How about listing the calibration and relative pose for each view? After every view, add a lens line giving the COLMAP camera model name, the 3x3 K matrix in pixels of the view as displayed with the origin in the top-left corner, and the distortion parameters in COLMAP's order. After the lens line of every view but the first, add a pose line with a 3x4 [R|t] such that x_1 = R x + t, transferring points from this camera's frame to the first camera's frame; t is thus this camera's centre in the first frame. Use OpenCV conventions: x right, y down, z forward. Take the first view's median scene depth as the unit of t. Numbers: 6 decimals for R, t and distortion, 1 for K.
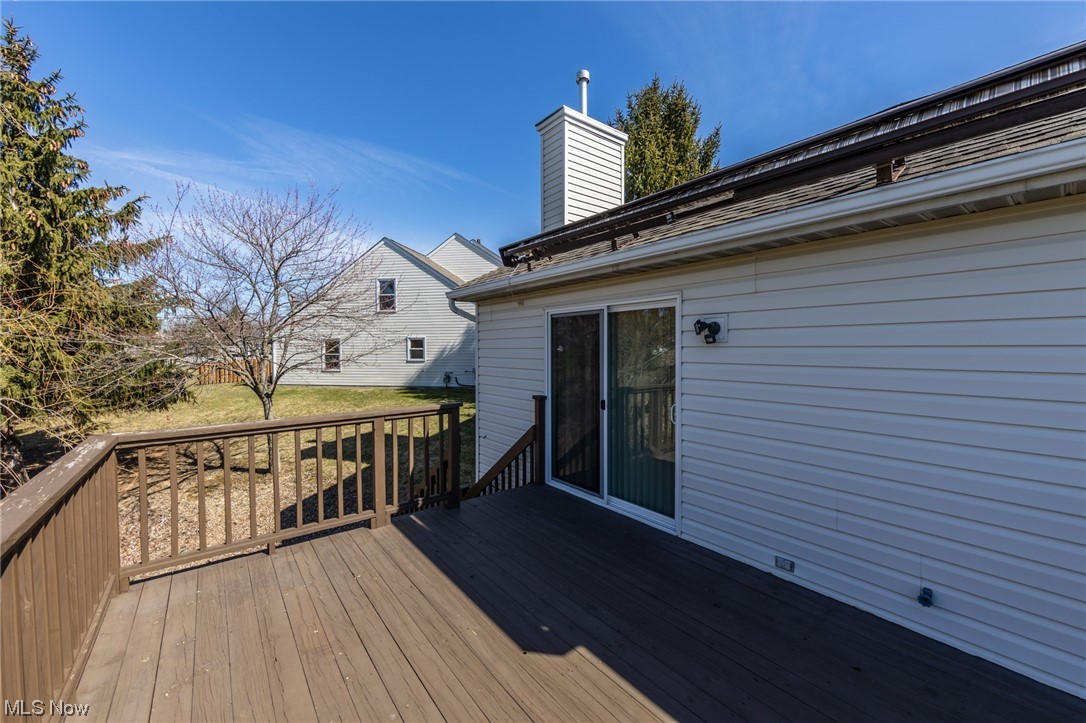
lens RADIAL K [[424.8, 0, 542.1], [0, 424.8, 350.1], [0, 0, 1]] dist [-0.001026, 0.000128]
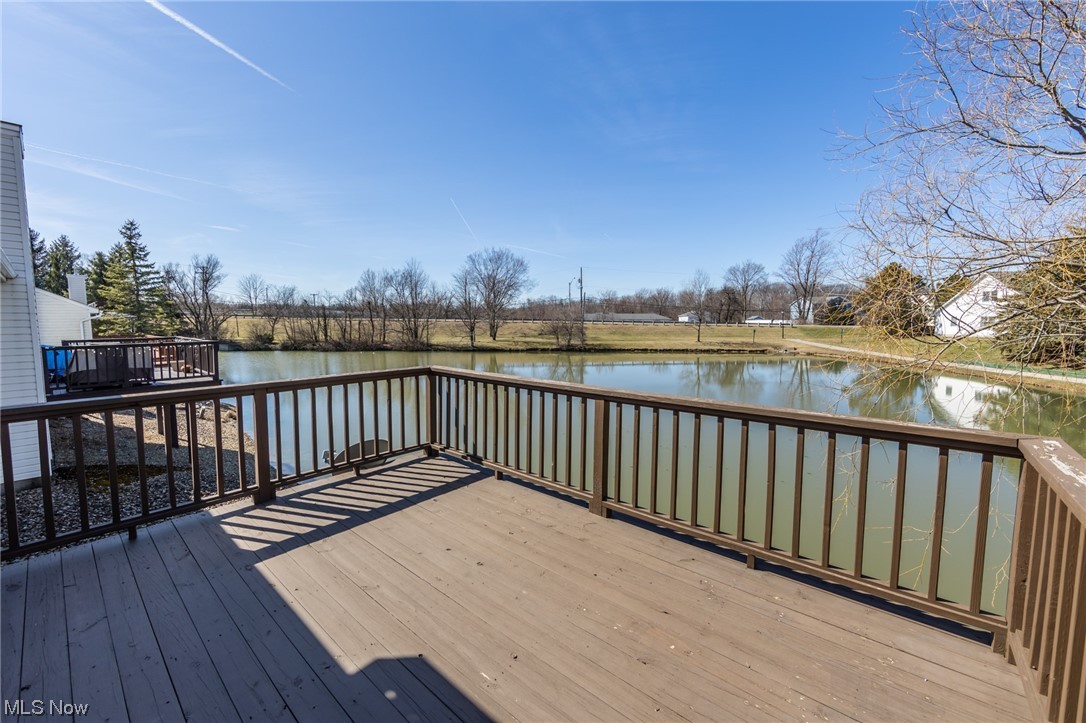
lens RADIAL K [[424.8, 0, 542.1], [0, 424.8, 350.1], [0, 0, 1]] dist [-0.001026, 0.000128]
pose [[-0.981207, 0.016506, -0.192251, -0.093123], [0.002780, 0.997440, 0.071449, 0.004477], [0.192938, 0.069572, -0.978741, 1.354739]]
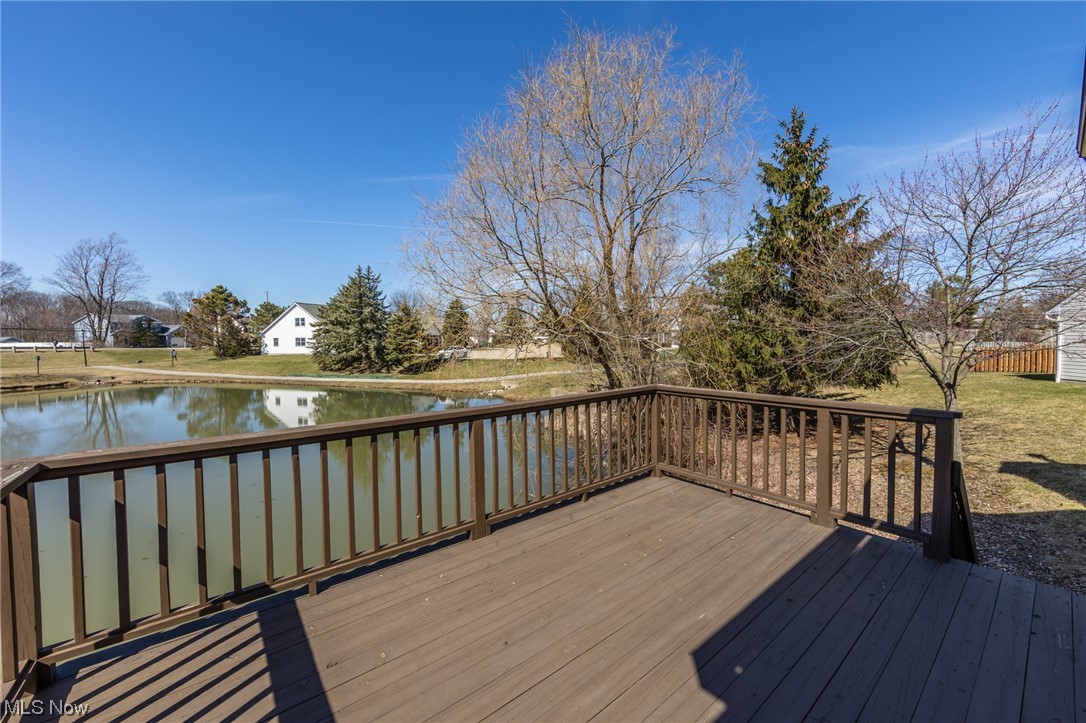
lens RADIAL K [[422.2, 0, 553.5], [0, 422.2, 352.7], [0, 0, 1]] dist [-0.003011, -0.000313]
pose [[0.020858, 0.035825, -0.999140, 0.625521], [0.007083, 0.999327, 0.035980, 0.003469], [0.999757, -0.007827, 0.020590, 0.490511]]
